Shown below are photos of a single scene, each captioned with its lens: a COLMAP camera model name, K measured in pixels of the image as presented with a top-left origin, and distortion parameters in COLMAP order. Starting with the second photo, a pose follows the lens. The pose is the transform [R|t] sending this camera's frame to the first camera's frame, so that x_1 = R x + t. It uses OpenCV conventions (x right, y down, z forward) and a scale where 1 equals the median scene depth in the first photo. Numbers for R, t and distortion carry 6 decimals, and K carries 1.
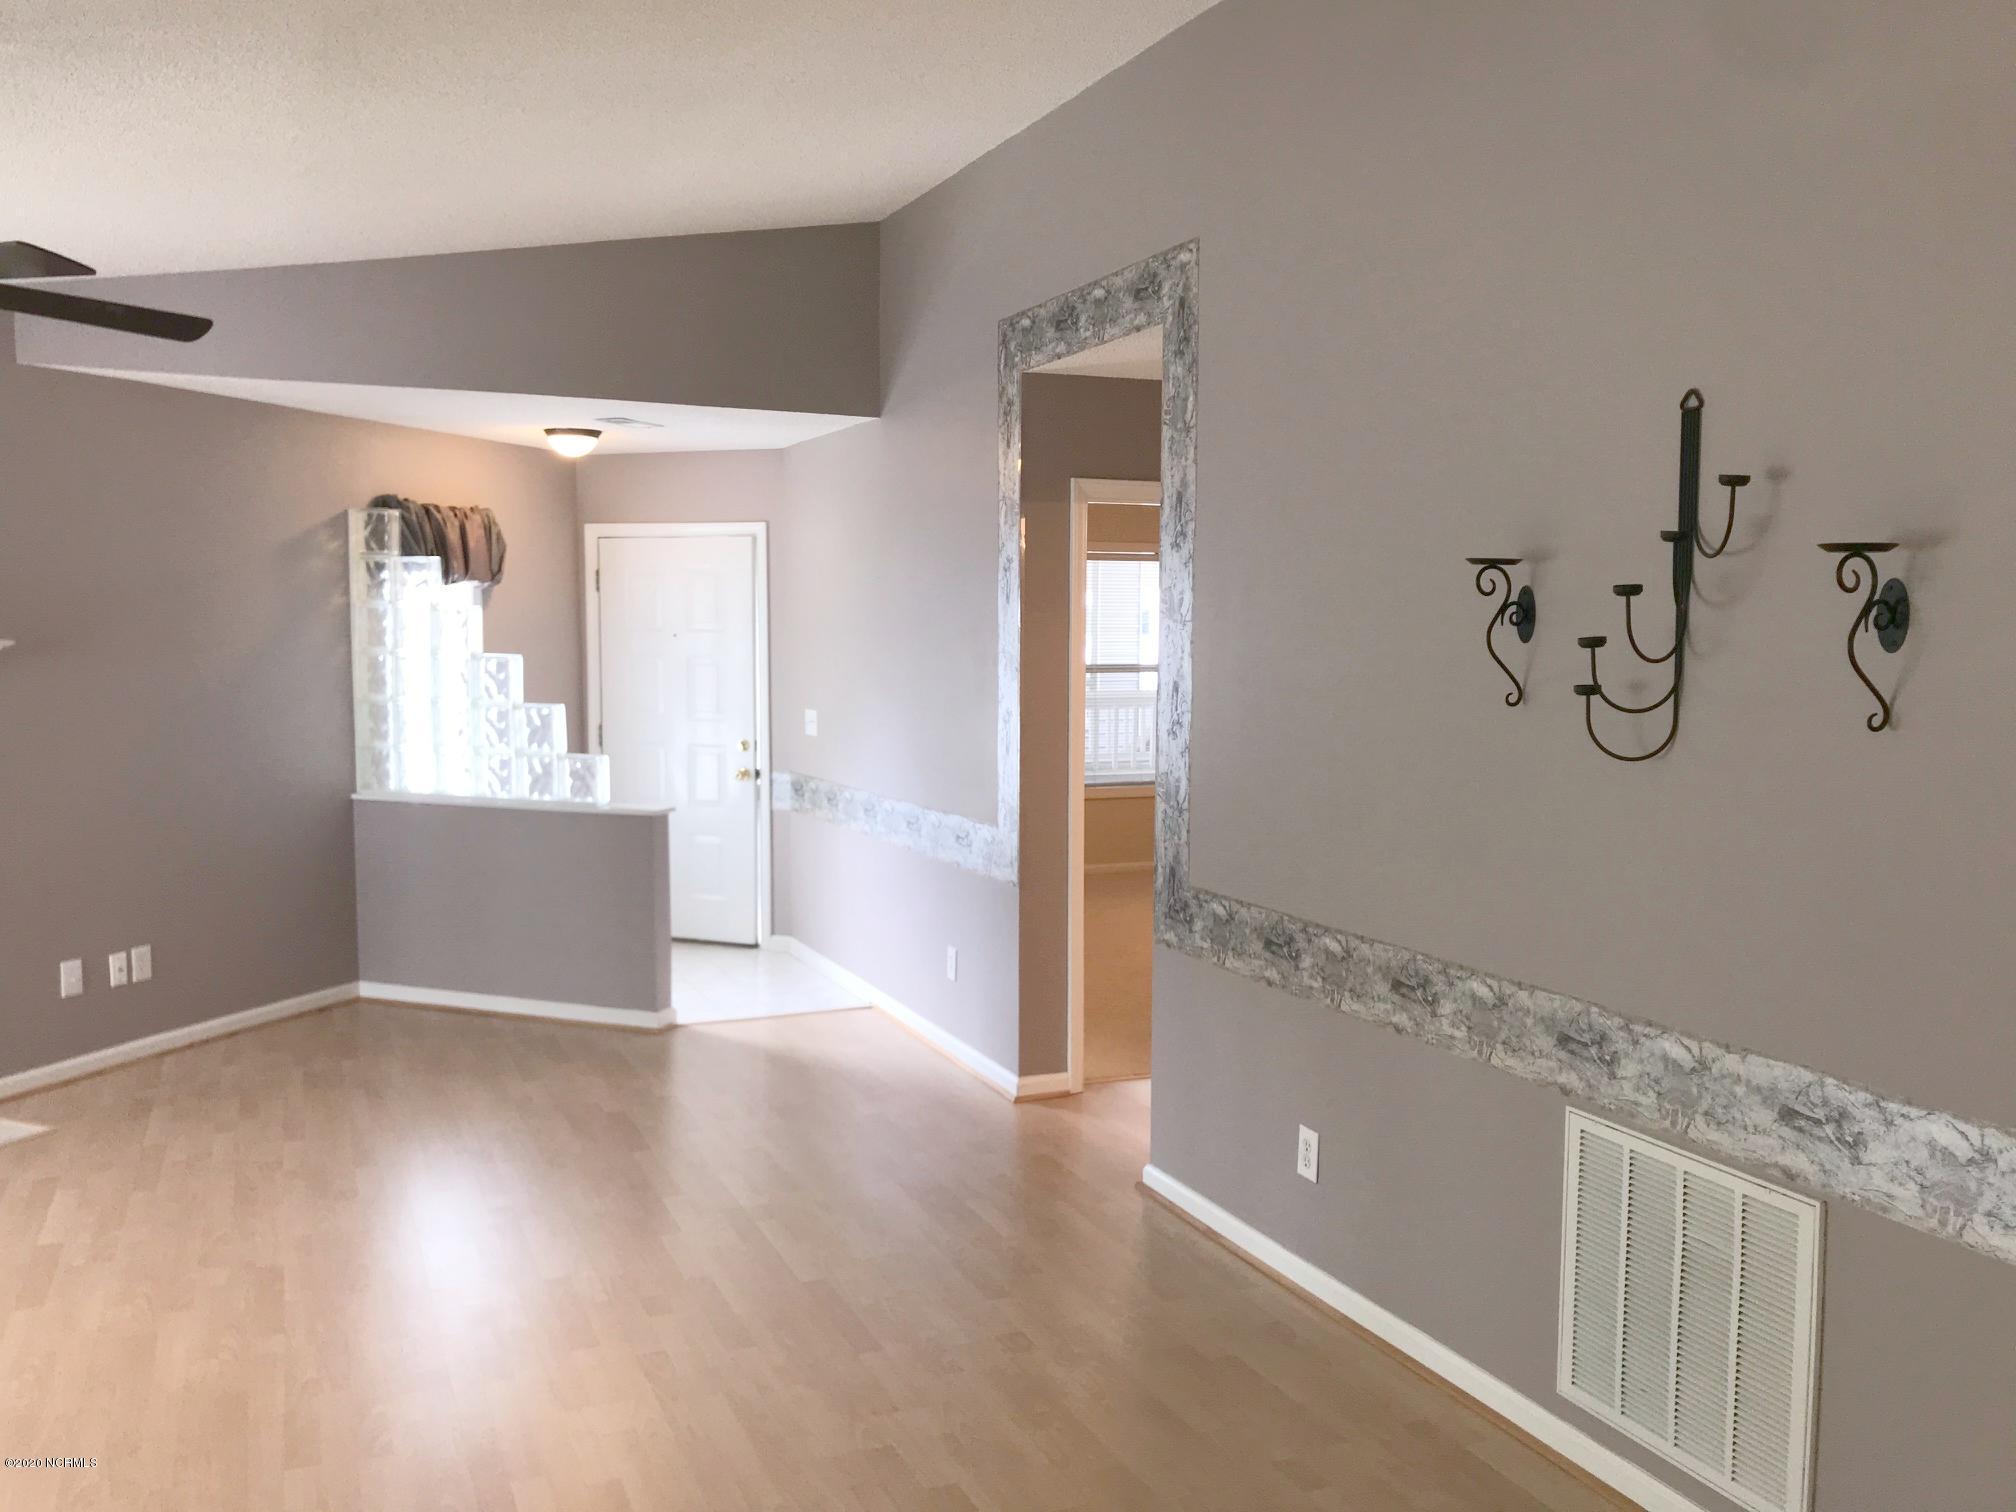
lens RADIAL K [[1631.7, 0, 1008.0], [0, 1631.7, 756.0], [0, 0, 1]] dist [-0.000386, -0.002808]
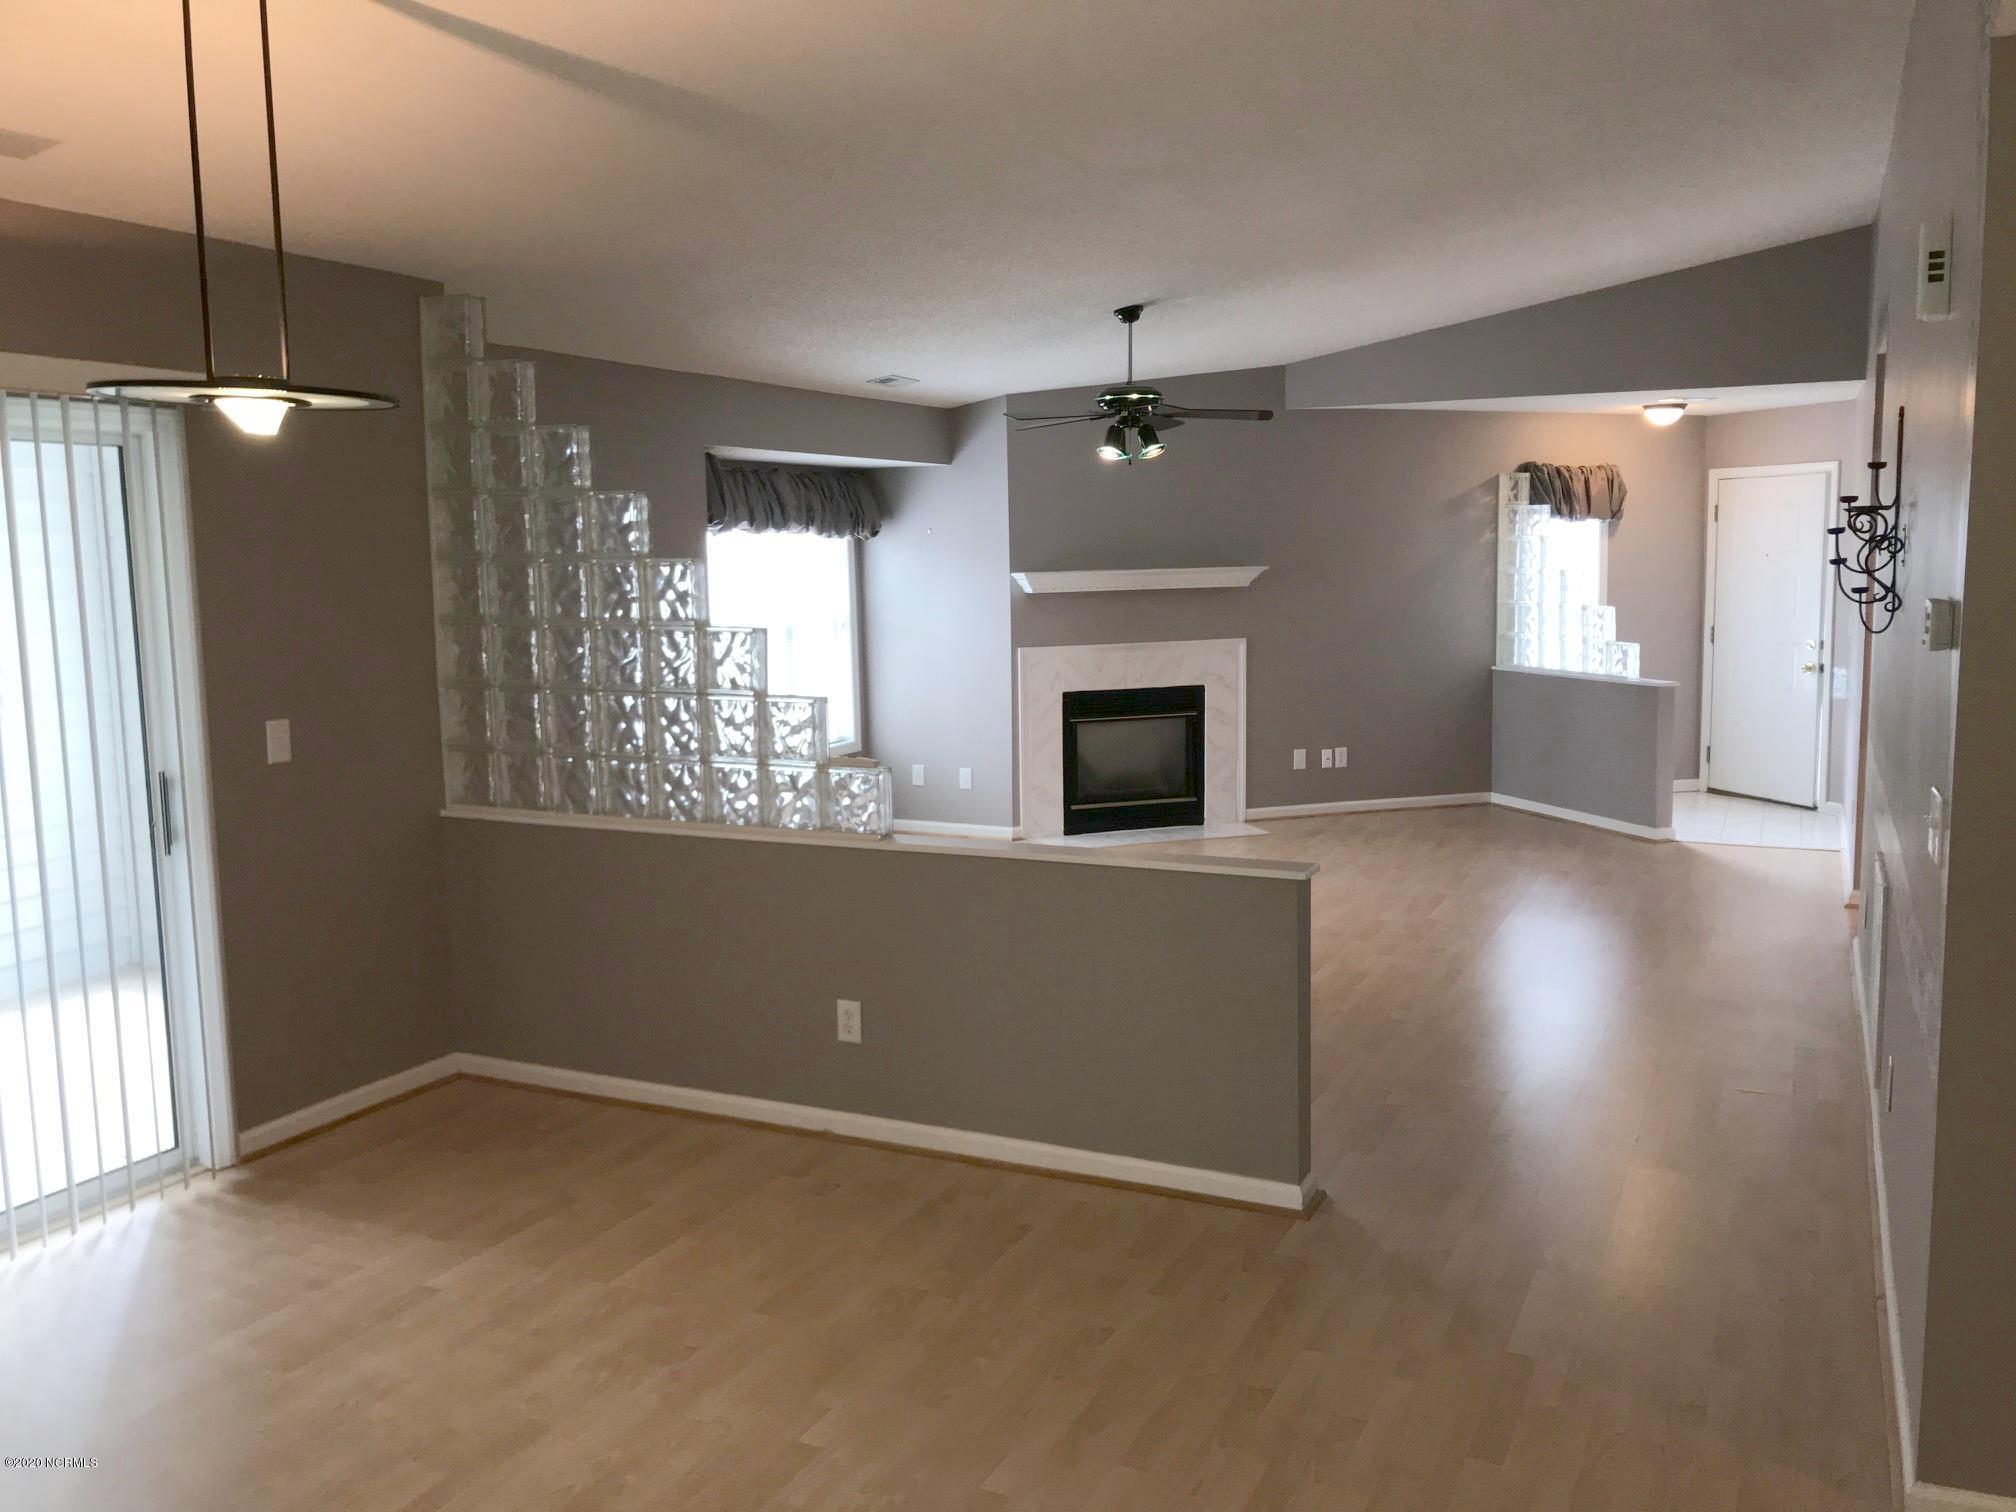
lens RADIAL K [[1638.9, 0, 1000.4], [0, 1638.9, 750.4], [0, 0, 1]] dist [0.123758, -0.341096]
pose [[0.642773, 0.076359, -0.762242, 0.471439], [-0.042219, 0.997039, 0.064279, 0.021835], [0.764893, -0.009136, 0.644093, -0.321994]]
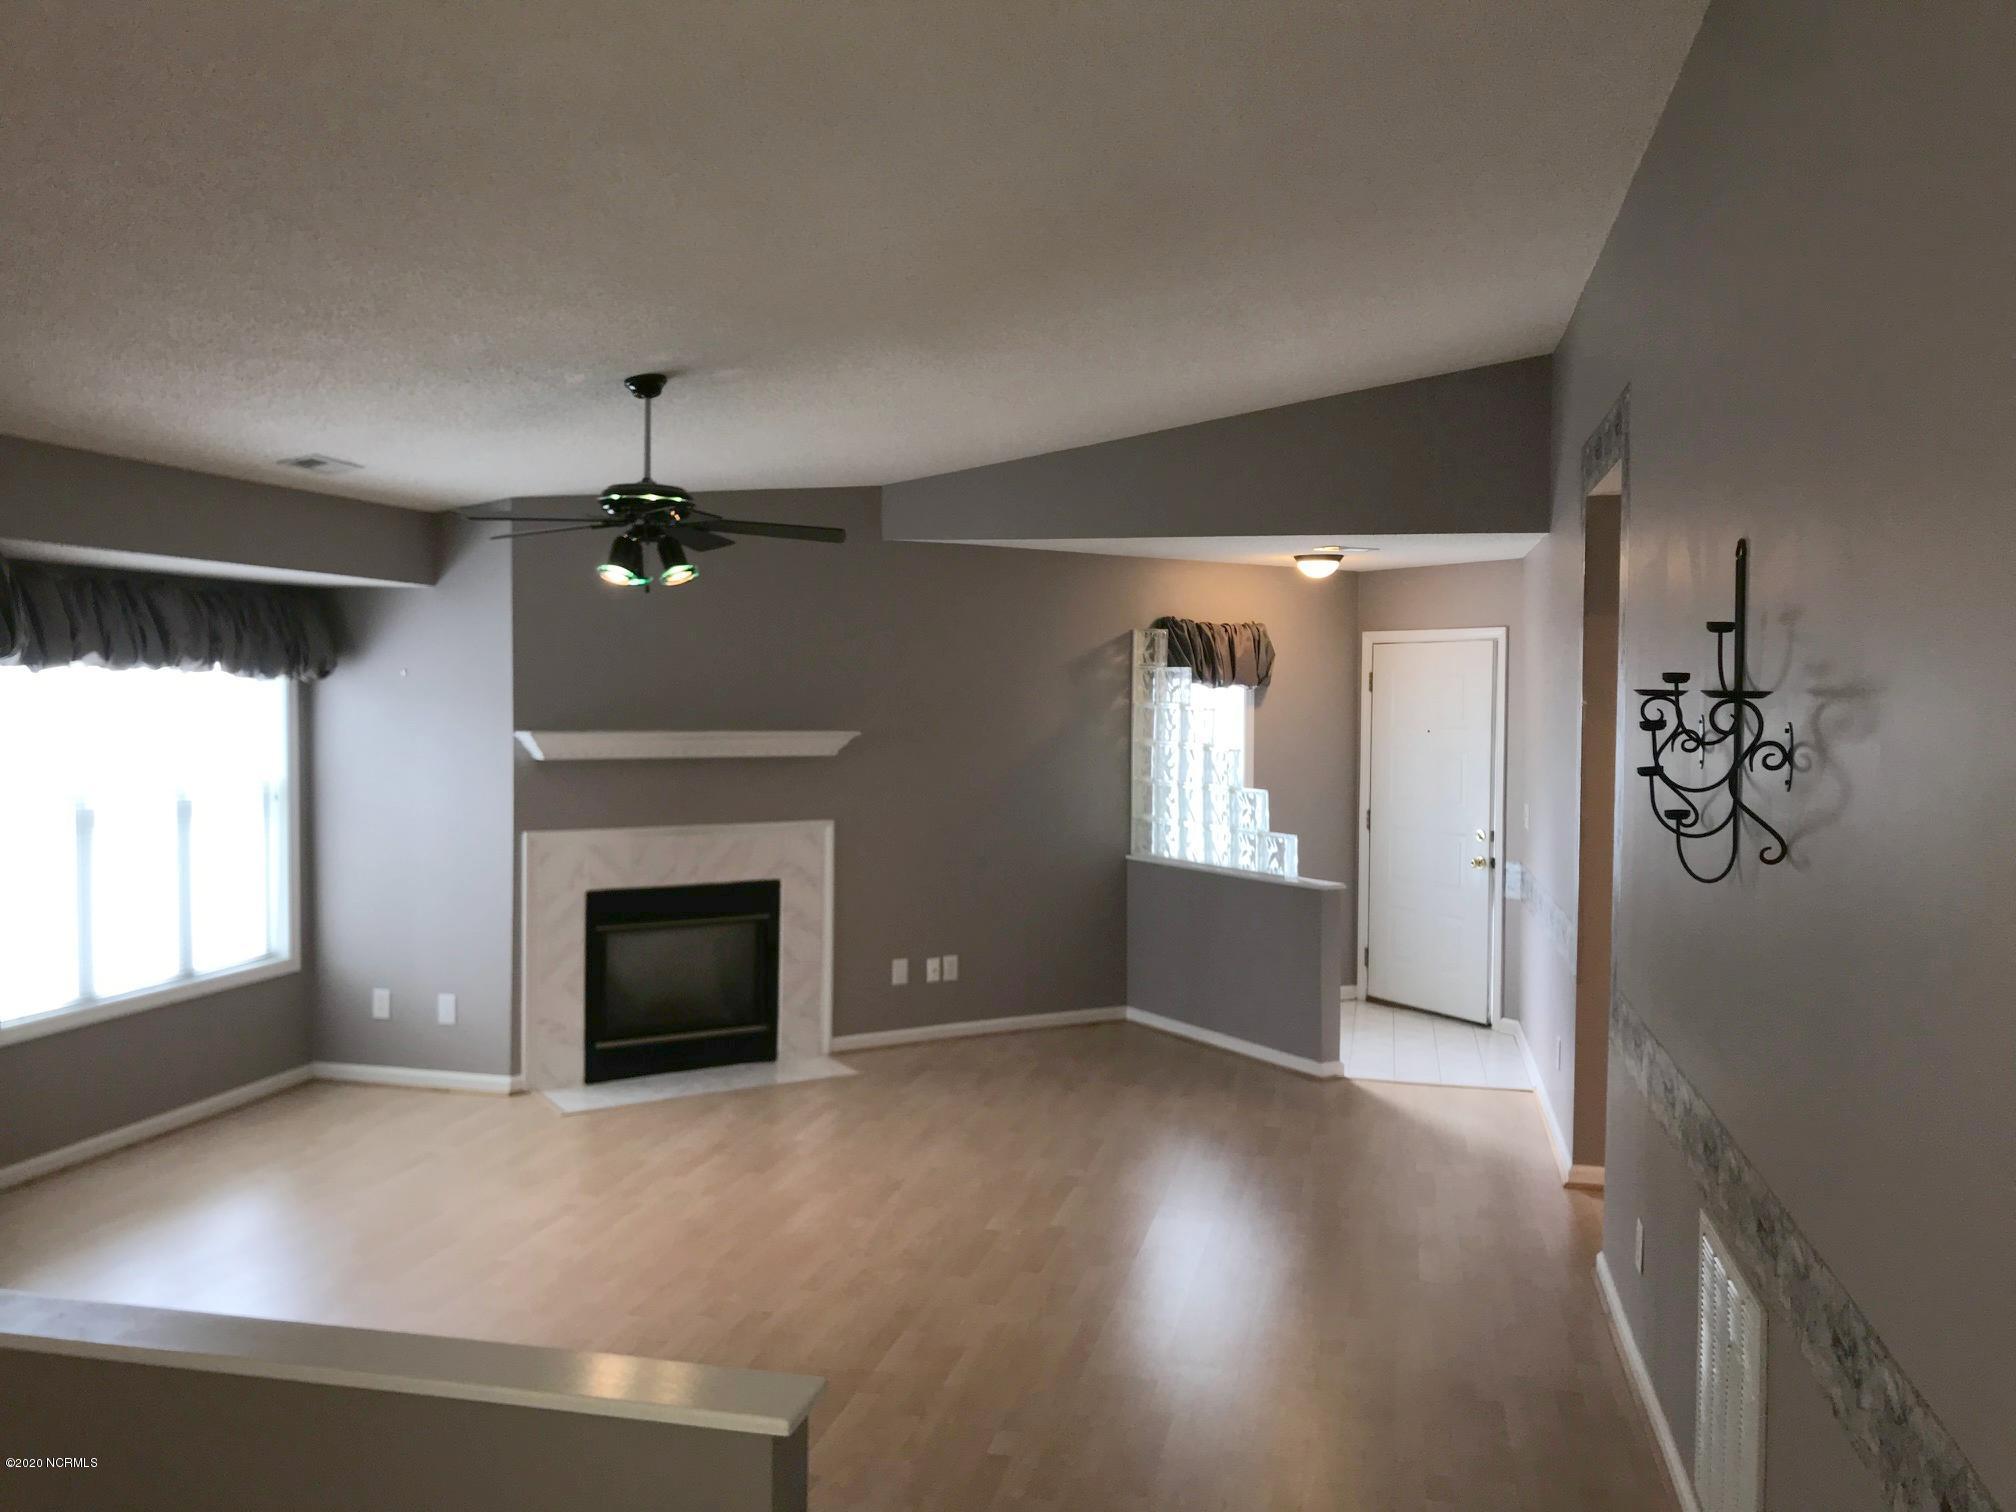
lens RADIAL K [[1638.9, 0, 1000.4], [0, 1638.9, 750.4], [0, 0, 1]] dist [0.123758, -0.341096]
pose [[0.791930, 0.023603, -0.610155, 0.291227], [-0.056105, 0.997838, -0.034219, -0.008653], [0.608029, 0.061332, 0.791543, -0.063932]]
